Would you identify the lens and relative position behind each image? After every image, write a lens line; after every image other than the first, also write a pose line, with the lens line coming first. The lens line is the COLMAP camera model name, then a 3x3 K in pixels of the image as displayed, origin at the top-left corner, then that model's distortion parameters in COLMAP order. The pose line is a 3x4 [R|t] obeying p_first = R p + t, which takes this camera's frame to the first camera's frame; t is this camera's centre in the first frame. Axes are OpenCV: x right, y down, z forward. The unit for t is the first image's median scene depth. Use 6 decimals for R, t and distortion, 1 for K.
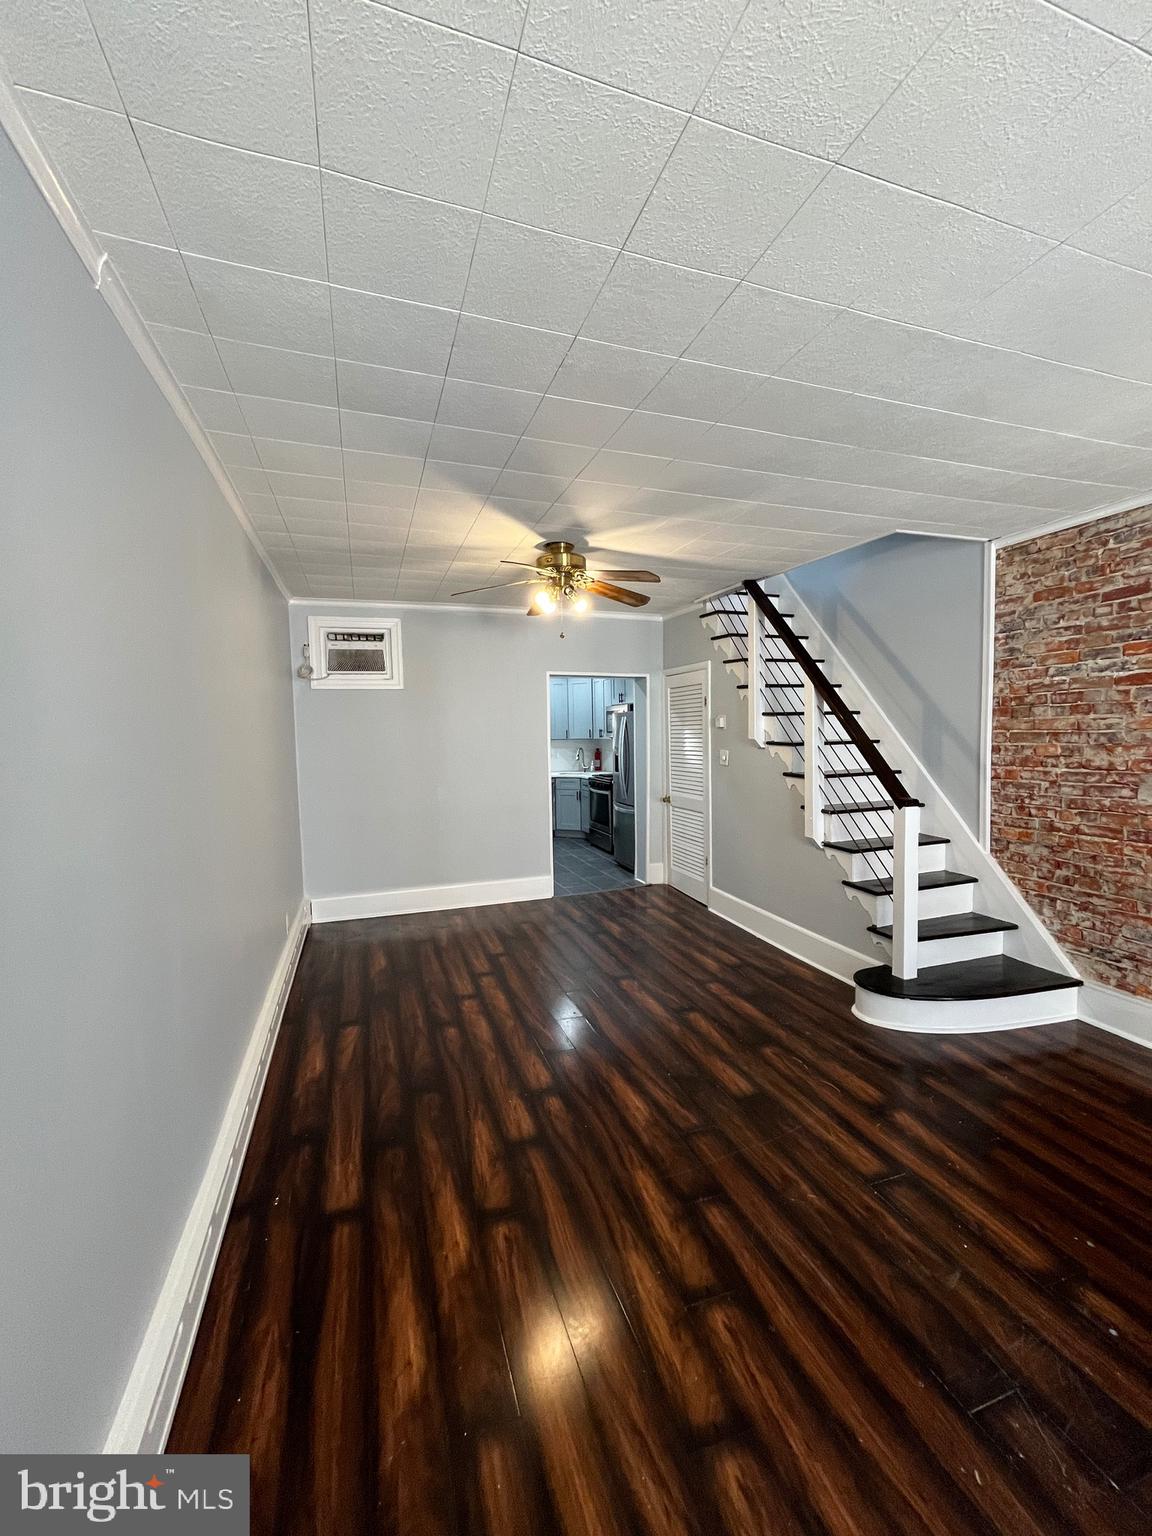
lens RADIAL K [[624.0, 0, 575.8], [0, 624.0, 769.9], [0, 0, 1]] dist [-0.002286, -0.000175]
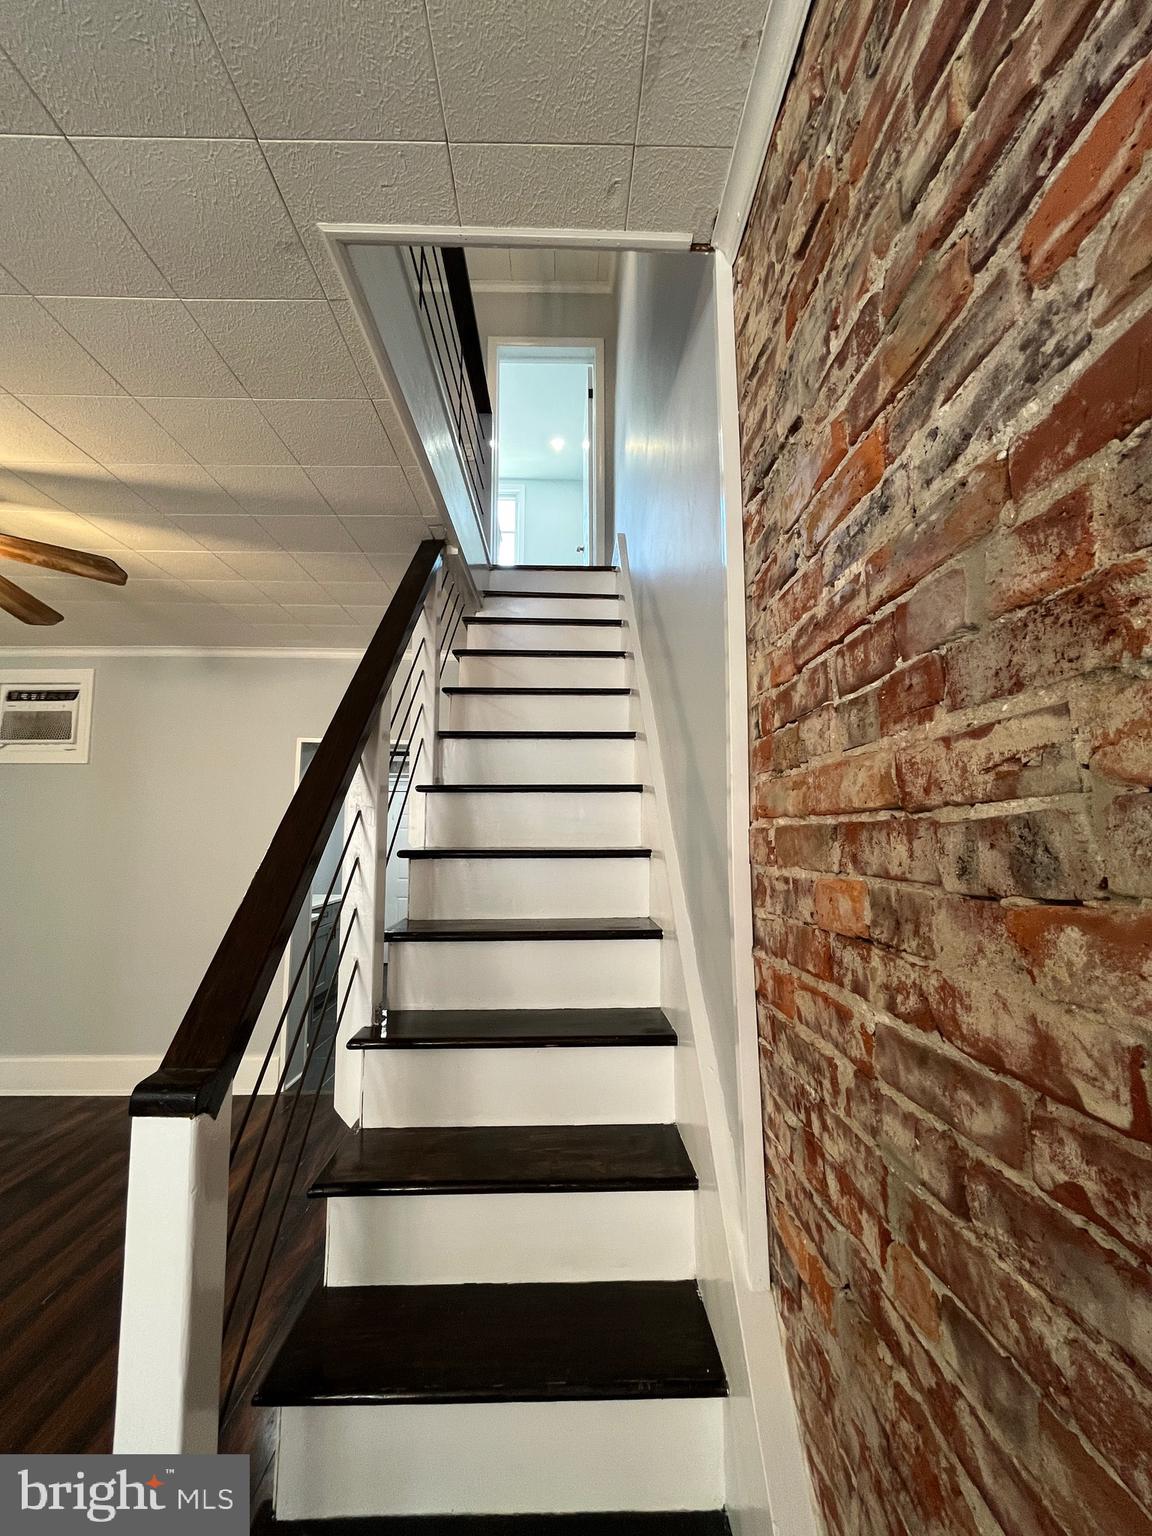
lens RADIAL K [[624.0, 0, 574.3], [0, 624.0, 769.7], [0, 0, 1]] dist [-0.002286, -0.000175]
pose [[0.952413, -0.014399, -0.304470, 0.782766], [-0.037582, 0.985714, -0.164179, -0.042170], [0.302484, 0.167809, 0.938266, 0.809081]]
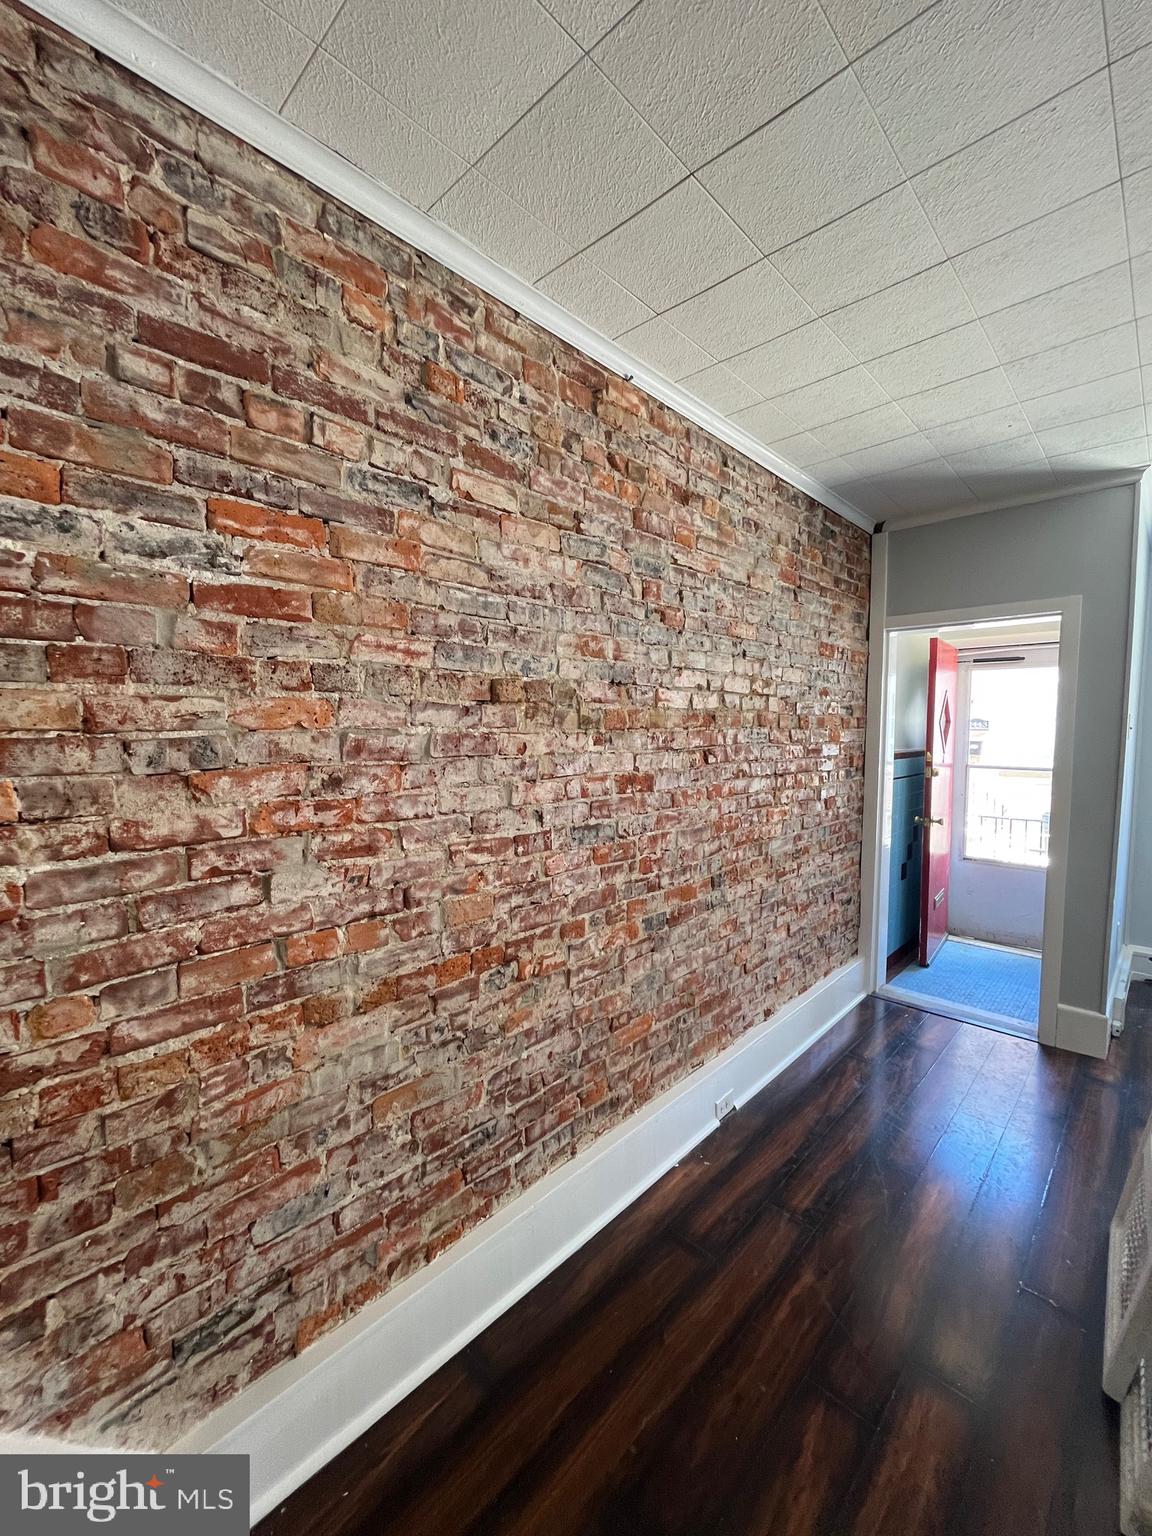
lens RADIAL K [[624.0, 0, 581.8], [0, 624.0, 765.5], [0, 0, 1]] dist [-0.002286, -0.000175]
pose [[-0.457517, -0.039419, 0.888326, 0.428446], [0.063597, 0.995008, 0.076908, -0.056130], [-0.886923, 0.091682, -0.452727, 0.940144]]
